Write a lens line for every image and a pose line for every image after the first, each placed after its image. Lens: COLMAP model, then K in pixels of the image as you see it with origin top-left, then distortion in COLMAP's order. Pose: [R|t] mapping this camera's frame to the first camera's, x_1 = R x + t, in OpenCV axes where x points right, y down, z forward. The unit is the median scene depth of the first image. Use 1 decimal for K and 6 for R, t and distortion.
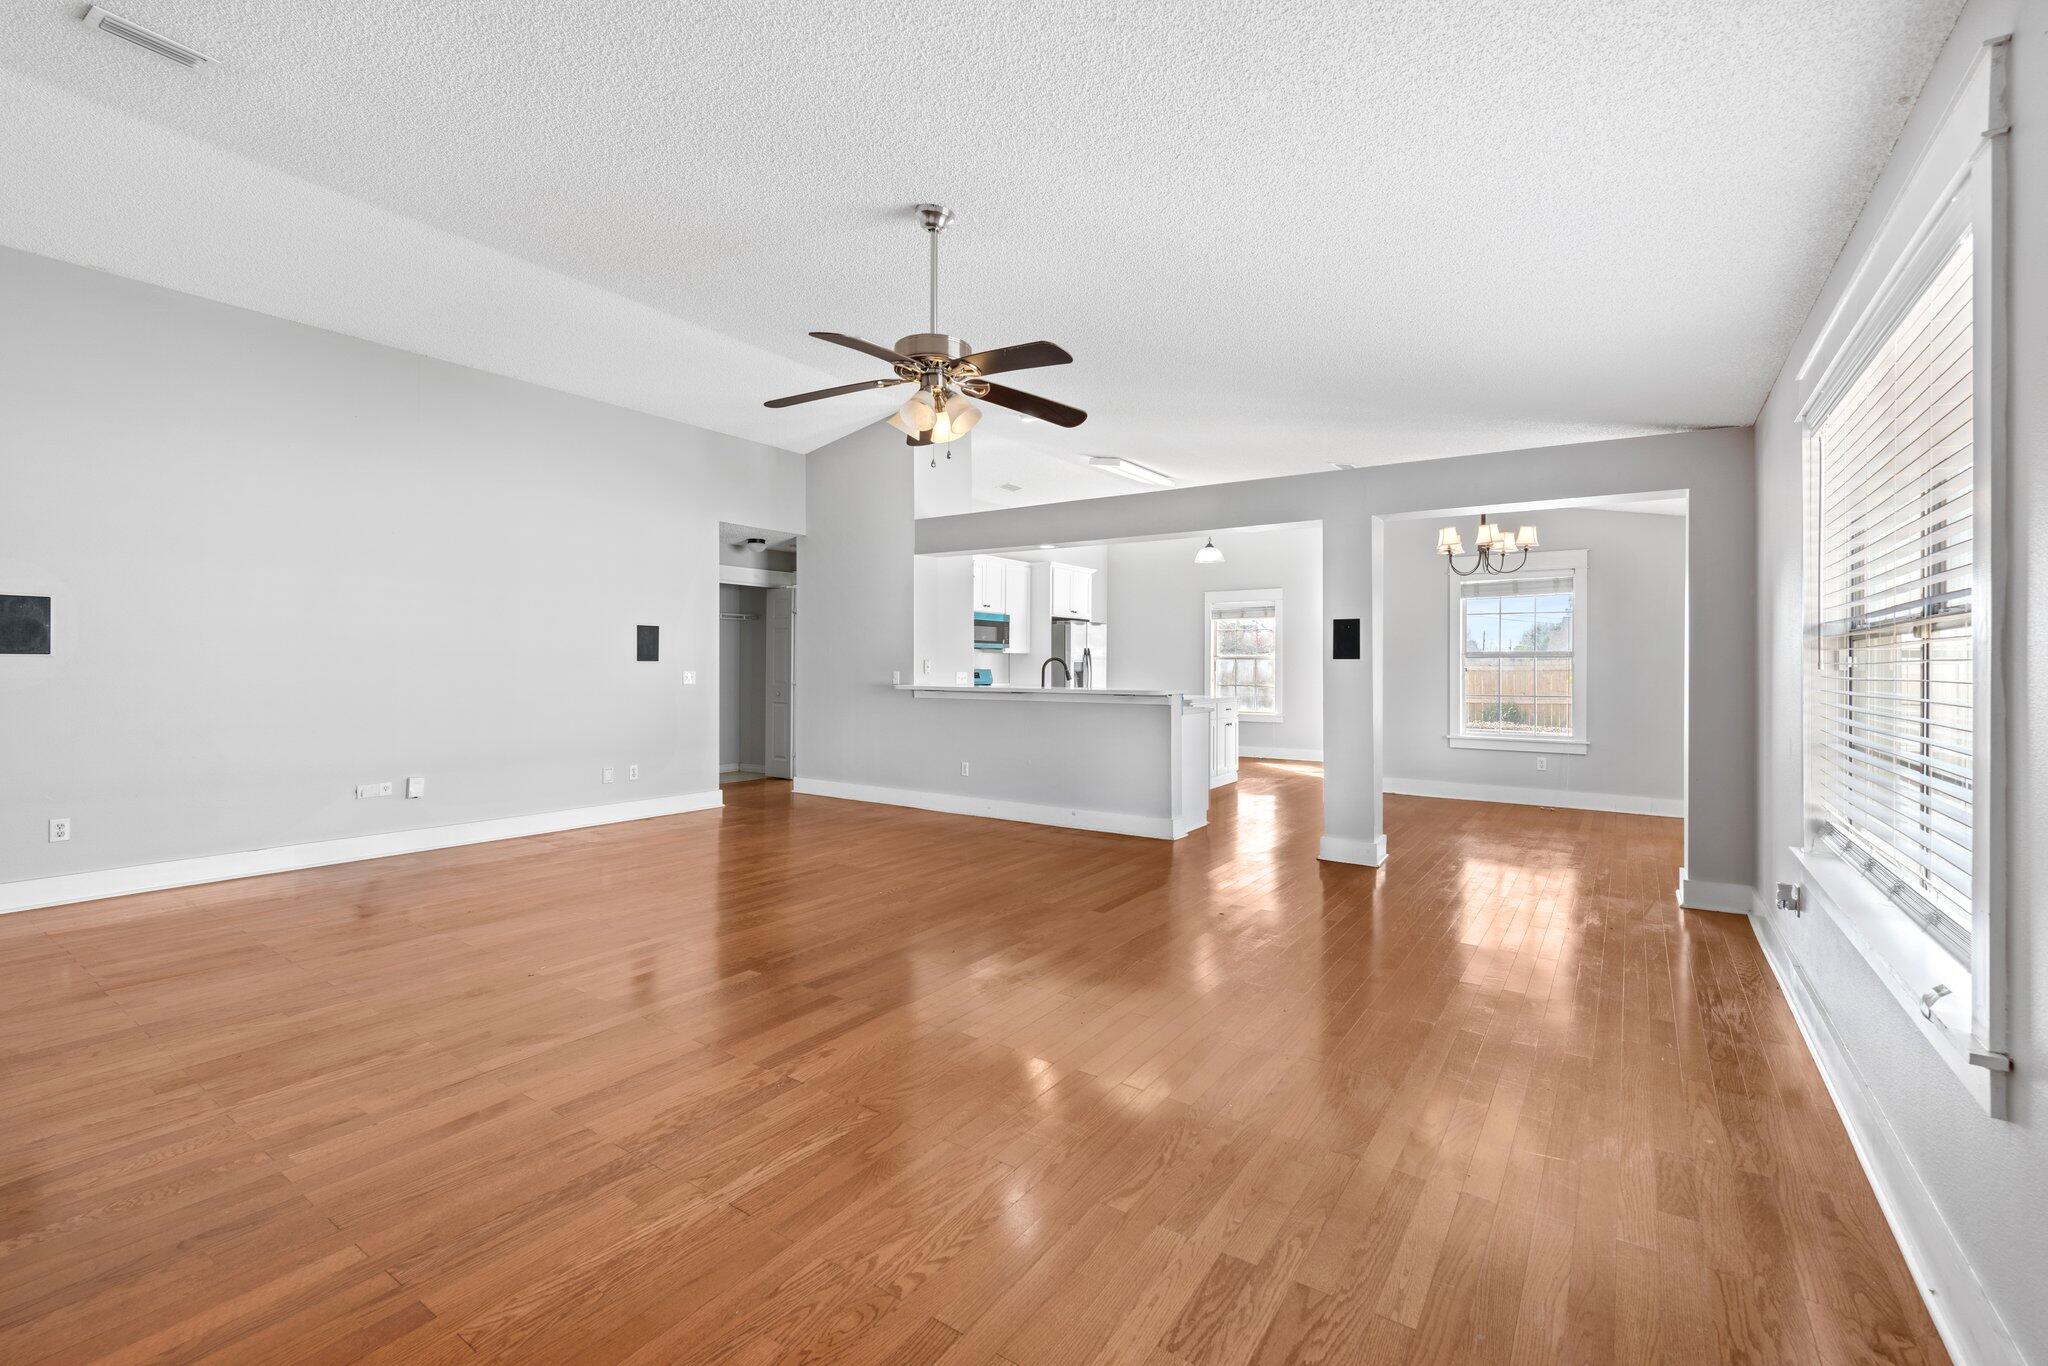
lens RADIAL K [[881.4, 0, 1026.4], [0, 881.4, 664.5], [0, 0, 1]] dist [0.000510, -0.000087]
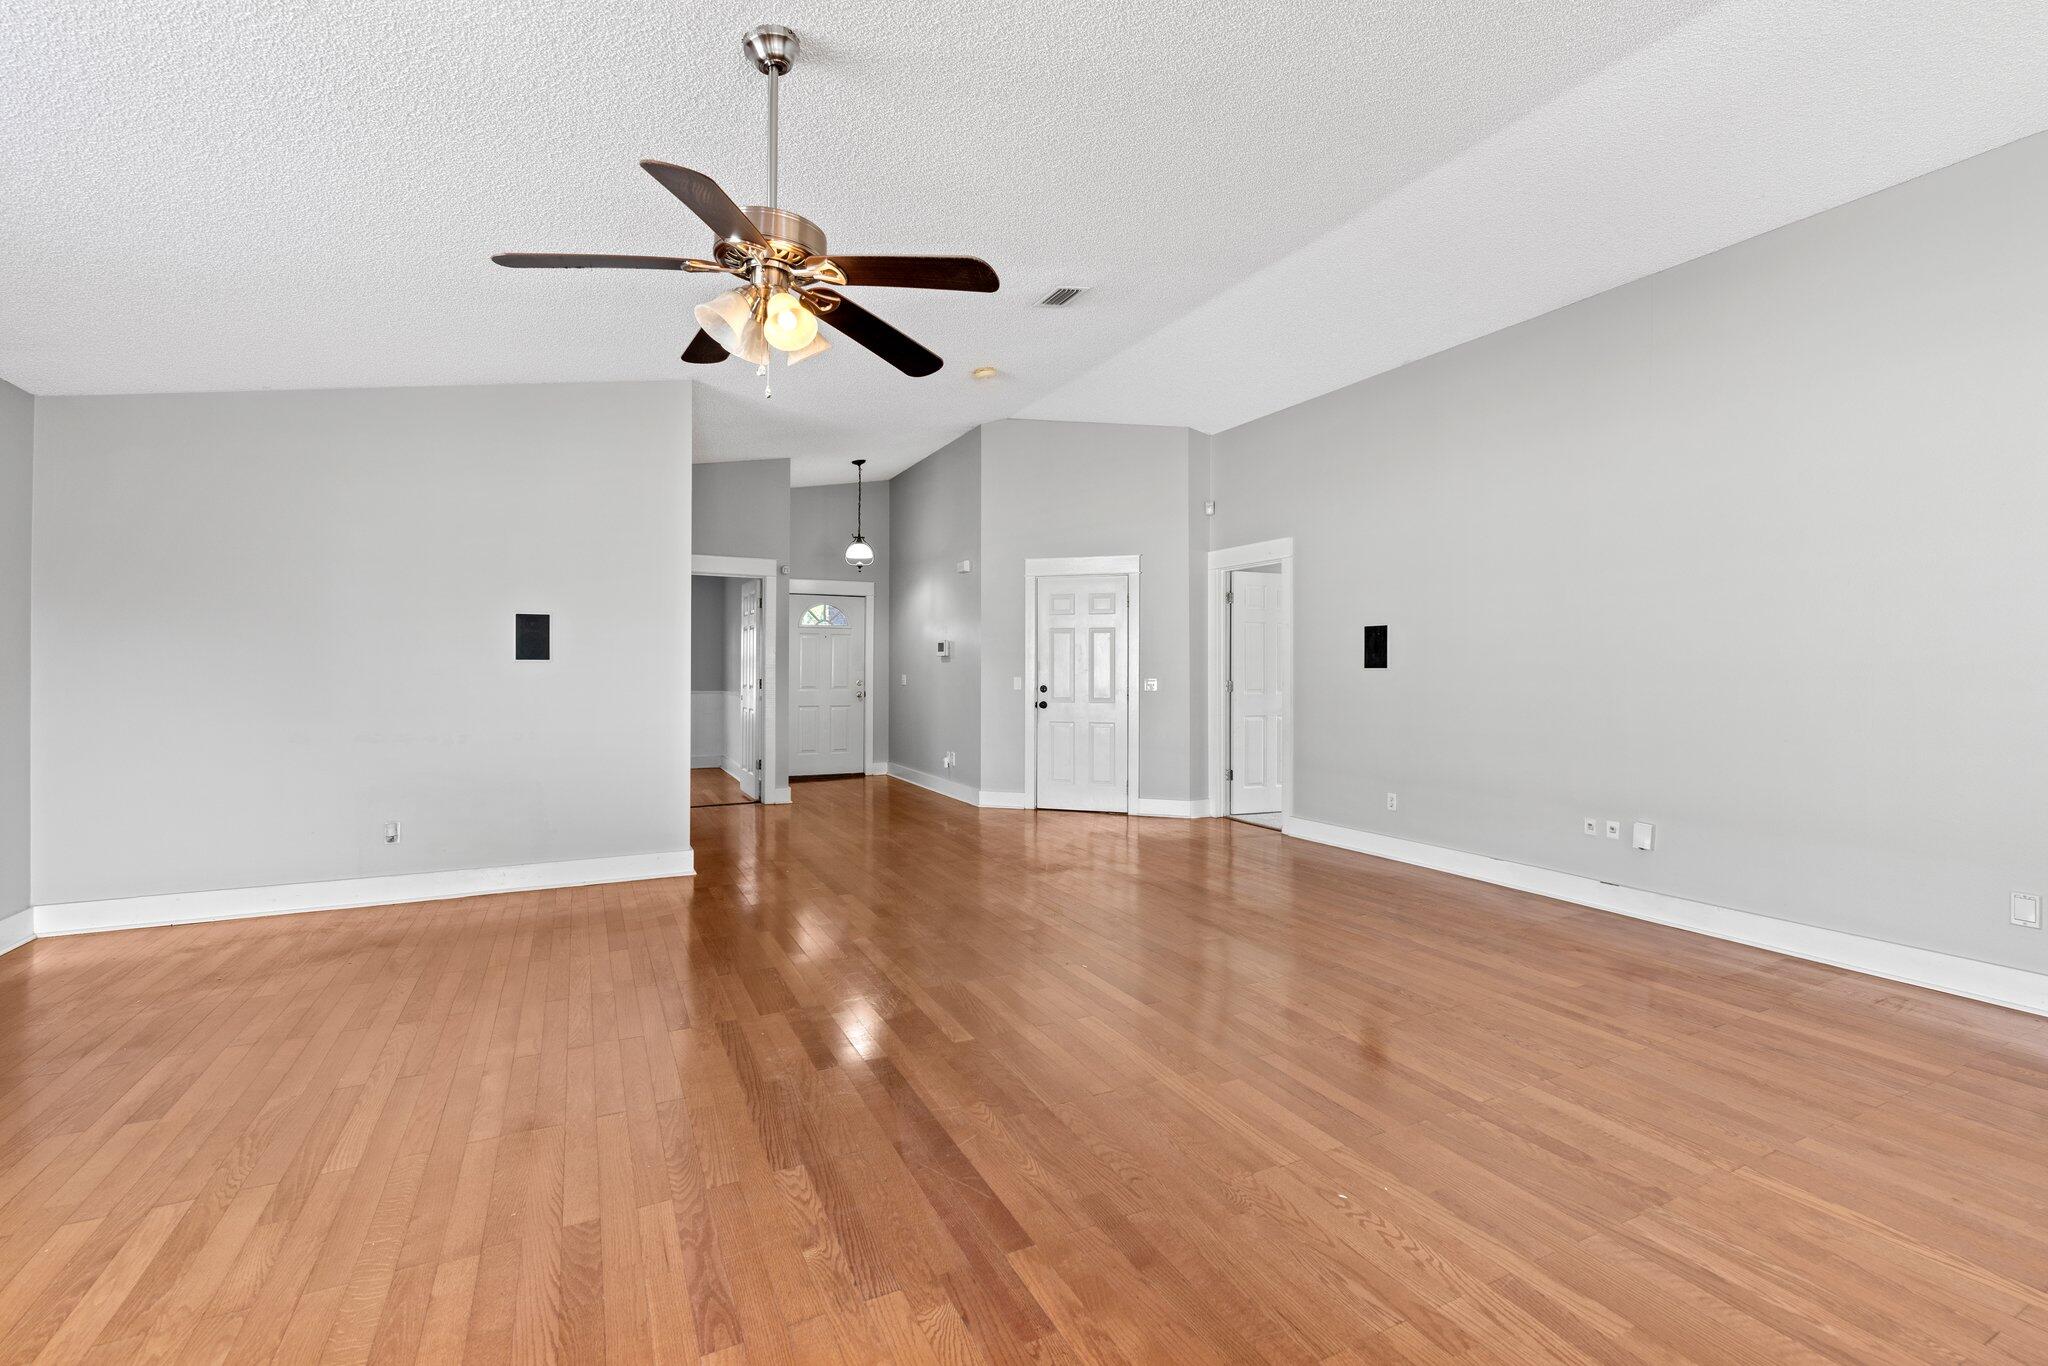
lens RADIAL K [[881.4, 0, 1026.4], [0, 881.4, 664.5], [0, 0, 1]] dist [0.000510, -0.000087]
pose [[-0.479444, -0.012250, -0.877487, 0.182892], [-0.005485, 0.999925, -0.010963, 0.000402], [0.877555, -0.000444, -0.479476, 0.658297]]
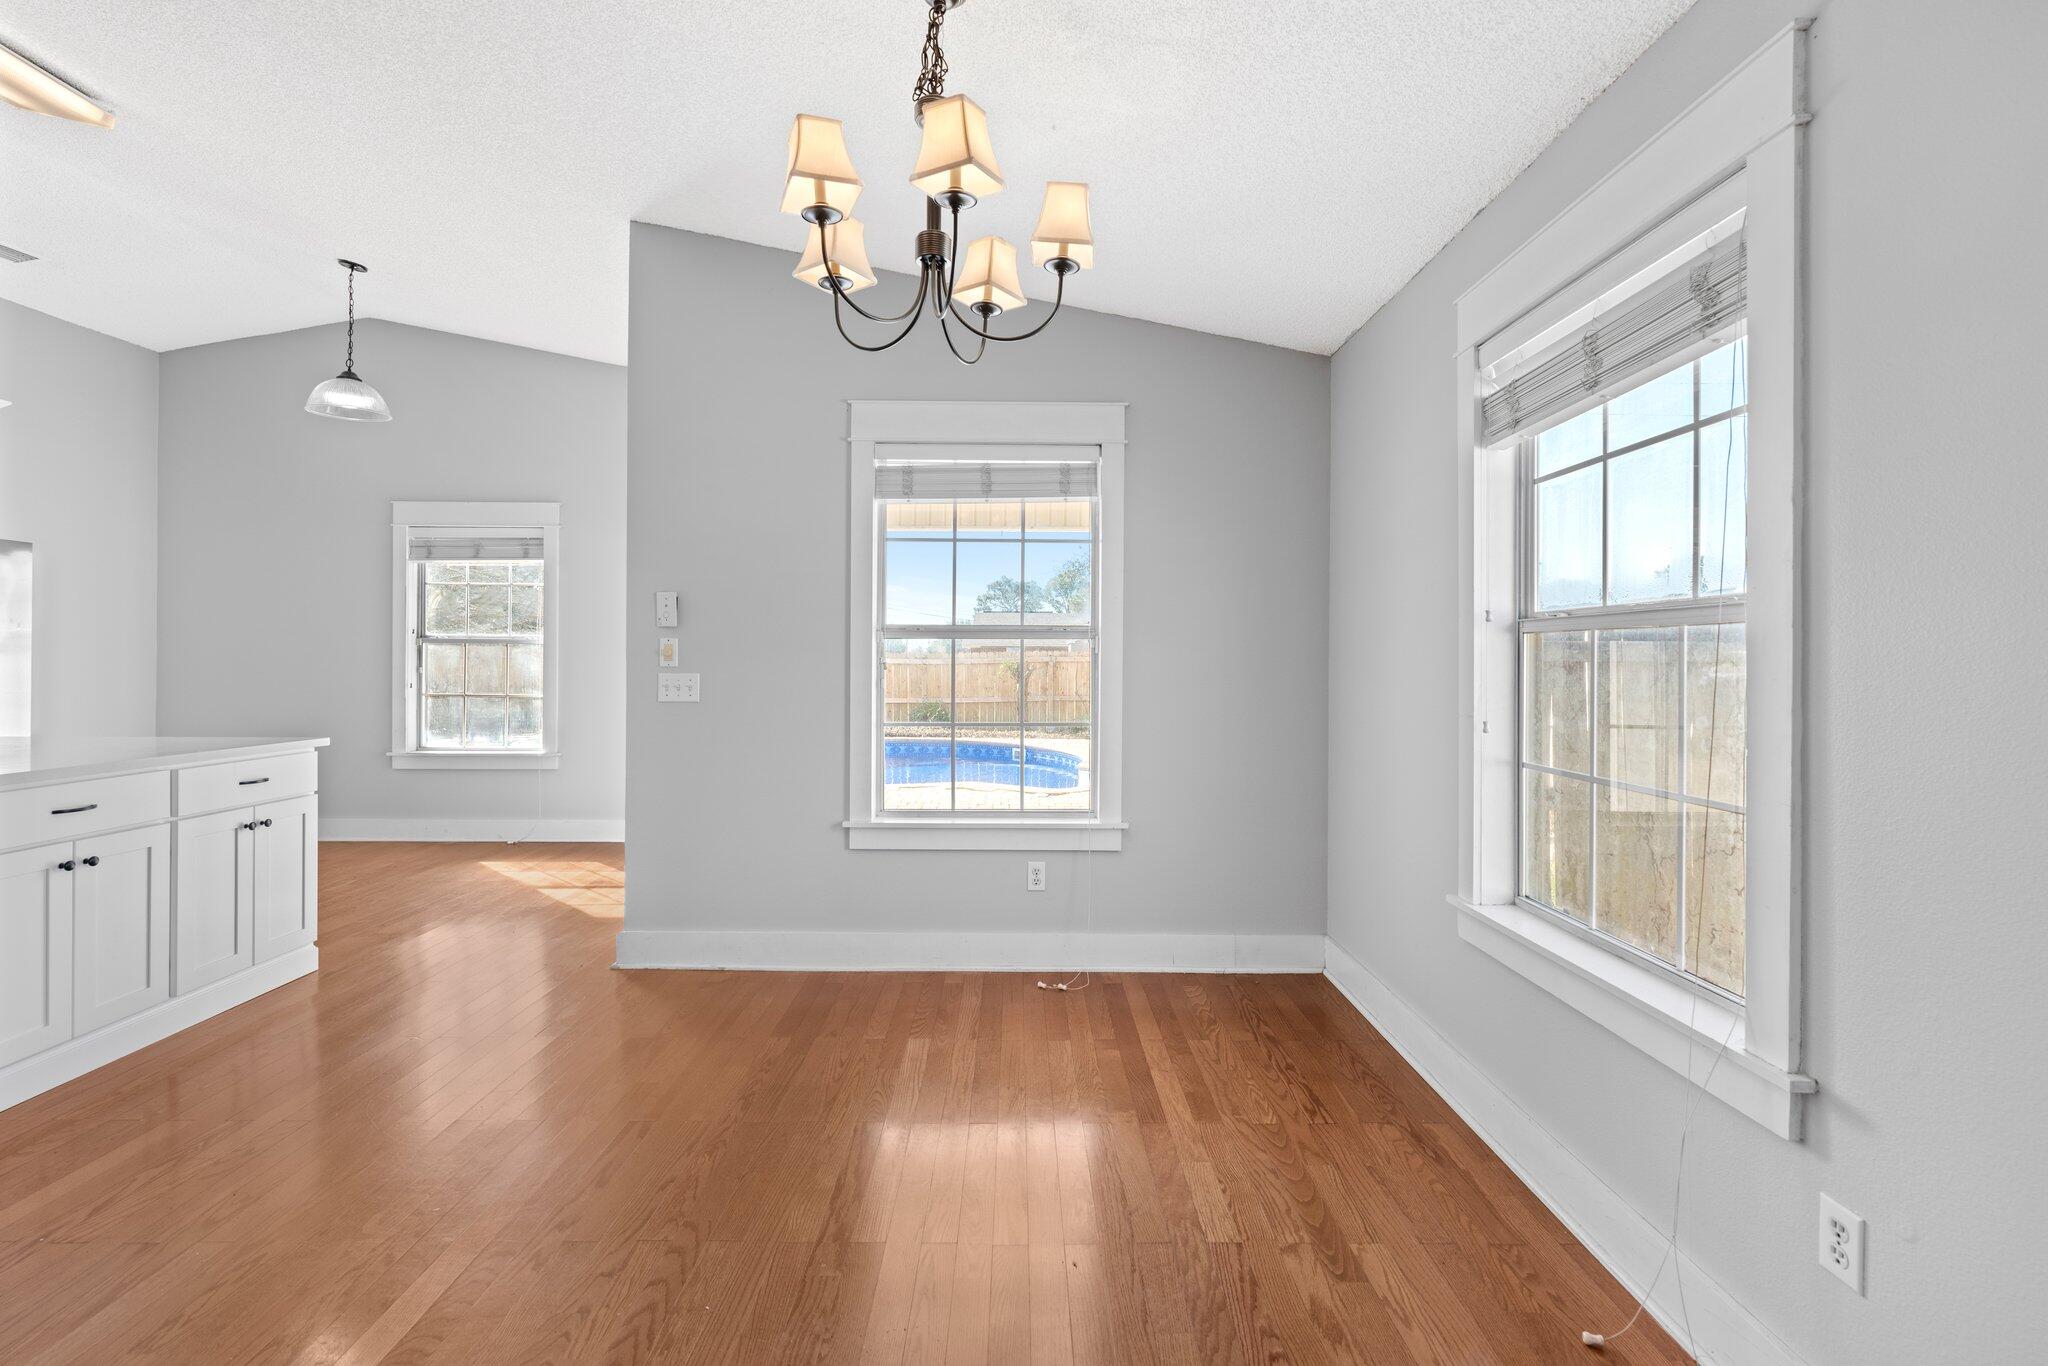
lens RADIAL K [[881.4, 0, 1026.4], [0, 881.4, 664.5], [0, 0, 1]] dist [0.000510, -0.000087]
pose [[0.818030, 0.000511, 0.575175, 0.325569], [-0.005095, 0.999967, 0.006357, 0.001942], [-0.575153, -0.008131, 0.818005, 0.643181]]
